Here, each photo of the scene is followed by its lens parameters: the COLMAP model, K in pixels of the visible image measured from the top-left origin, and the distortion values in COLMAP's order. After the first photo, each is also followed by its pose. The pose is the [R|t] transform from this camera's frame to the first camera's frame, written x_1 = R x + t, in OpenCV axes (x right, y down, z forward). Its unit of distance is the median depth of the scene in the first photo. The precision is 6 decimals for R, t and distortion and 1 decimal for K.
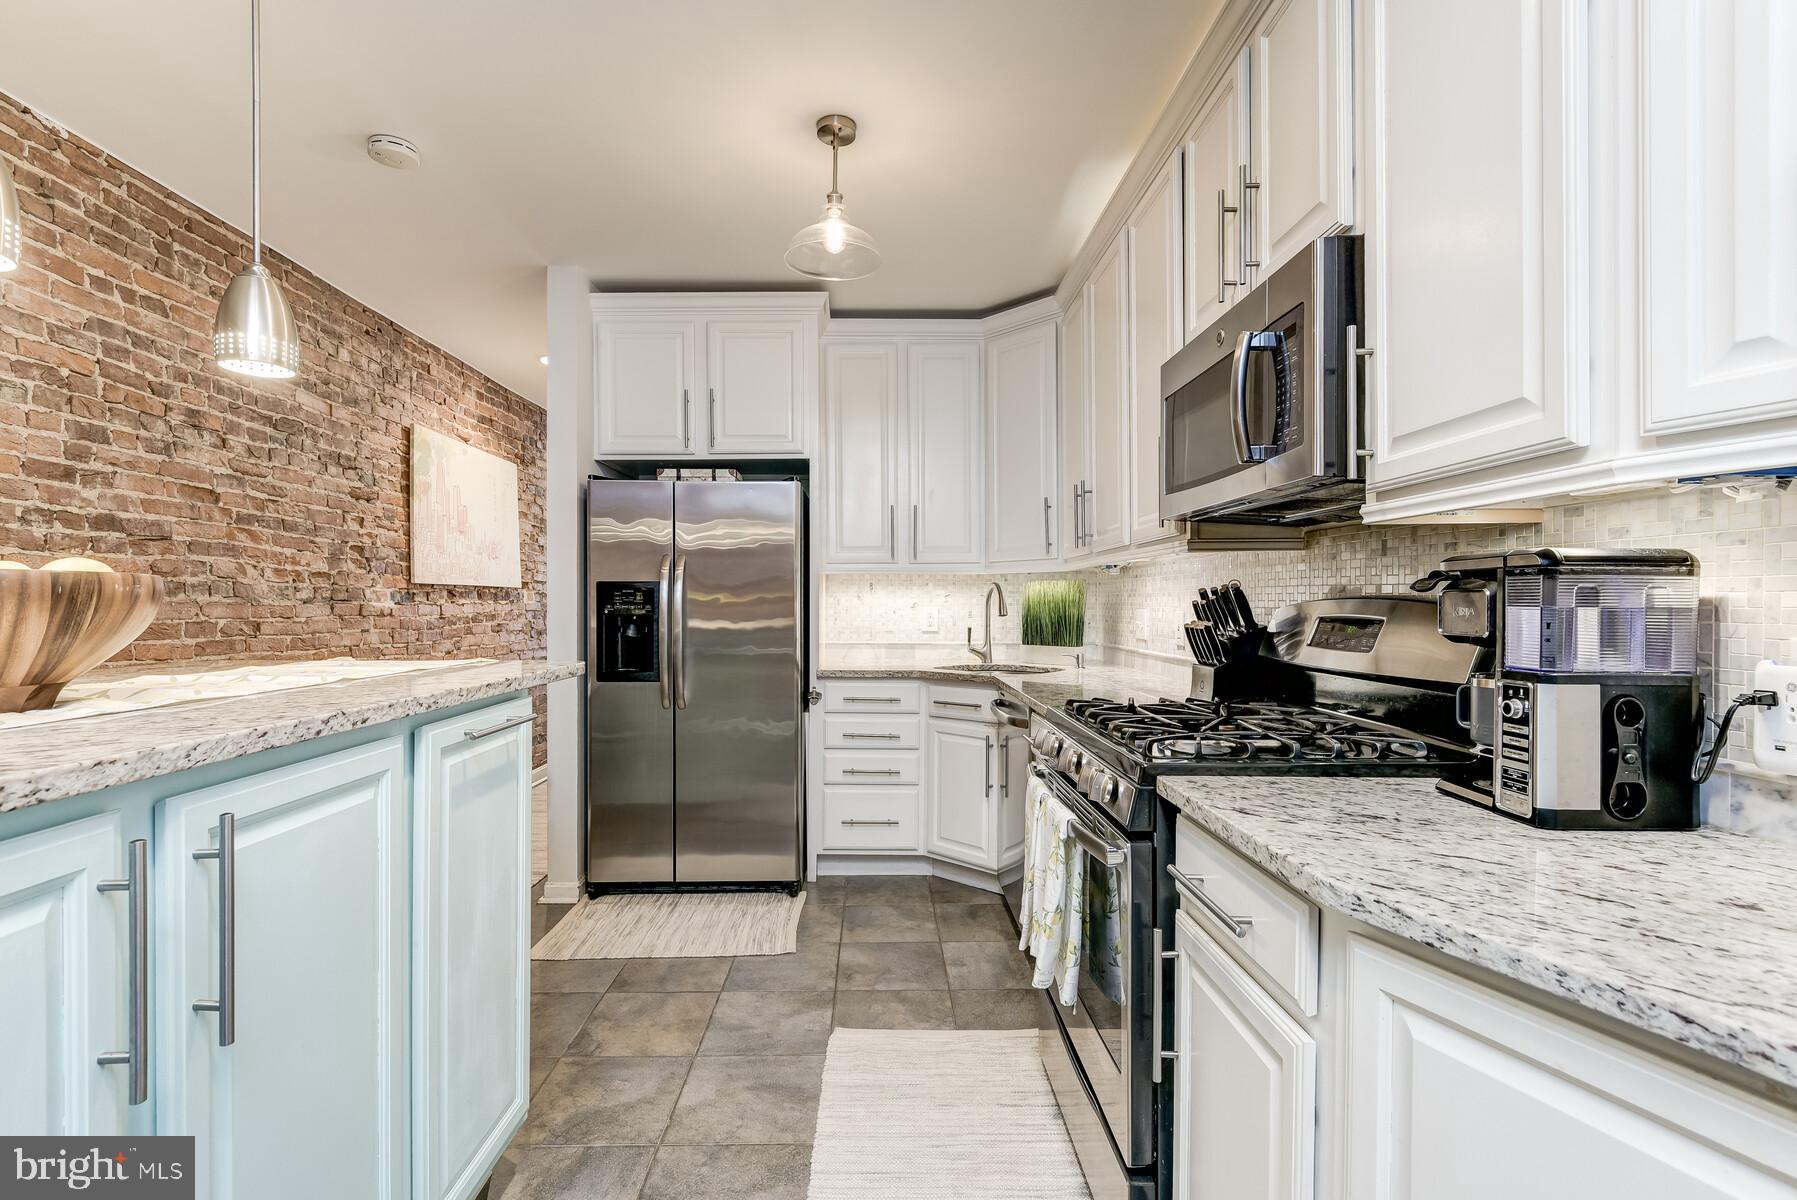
lens RADIAL K [[813.9, 0, 887.7], [0, 813.9, 608.5], [0, 0, 1]] dist [0.015568, -0.011116]
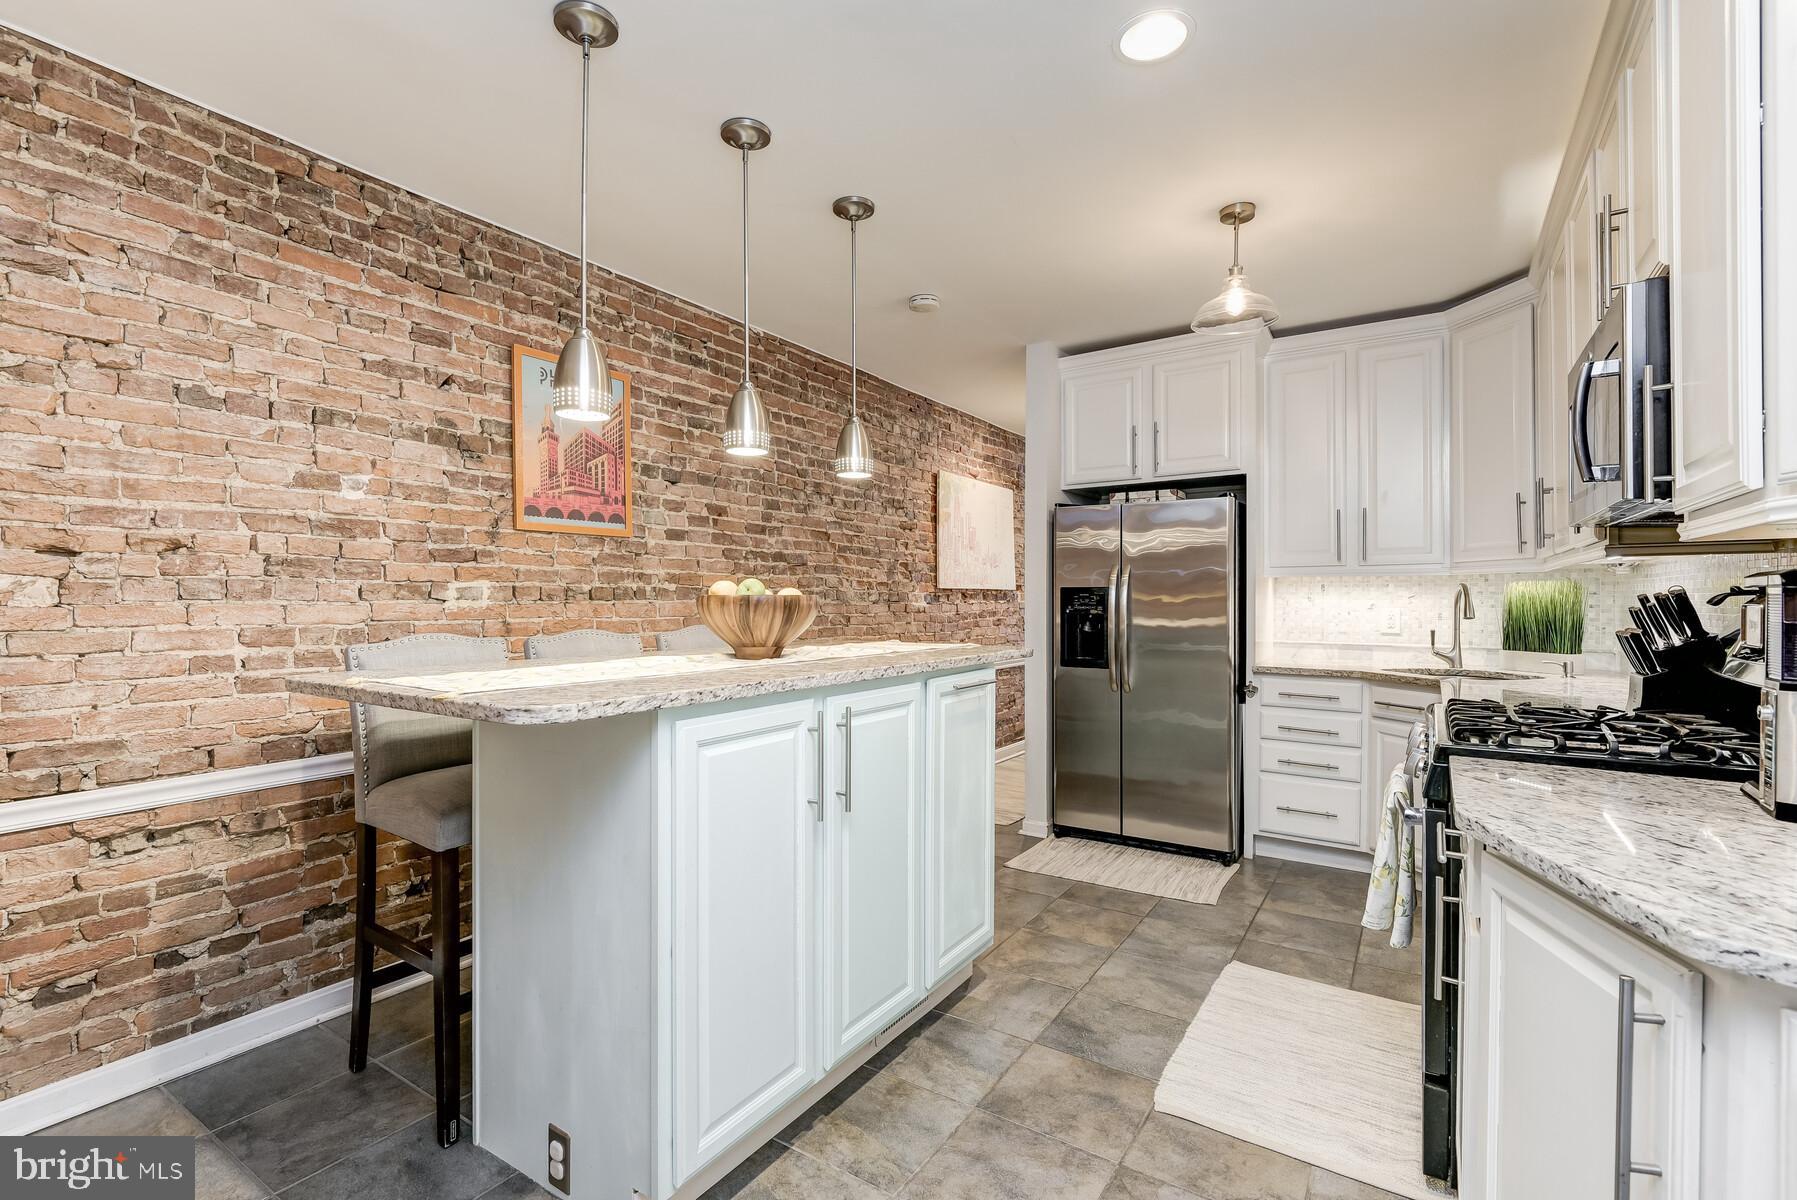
lens RADIAL K [[813.9, 0, 887.7], [0, 813.9, 608.5], [0, 0, 1]] dist [0.015568, -0.011116]
pose [[0.826054, 0.006636, -0.563552, 0.131081], [-0.003706, 0.999973, 0.006343, -0.006975], [0.563579, -0.003151, 0.826056, -0.192041]]
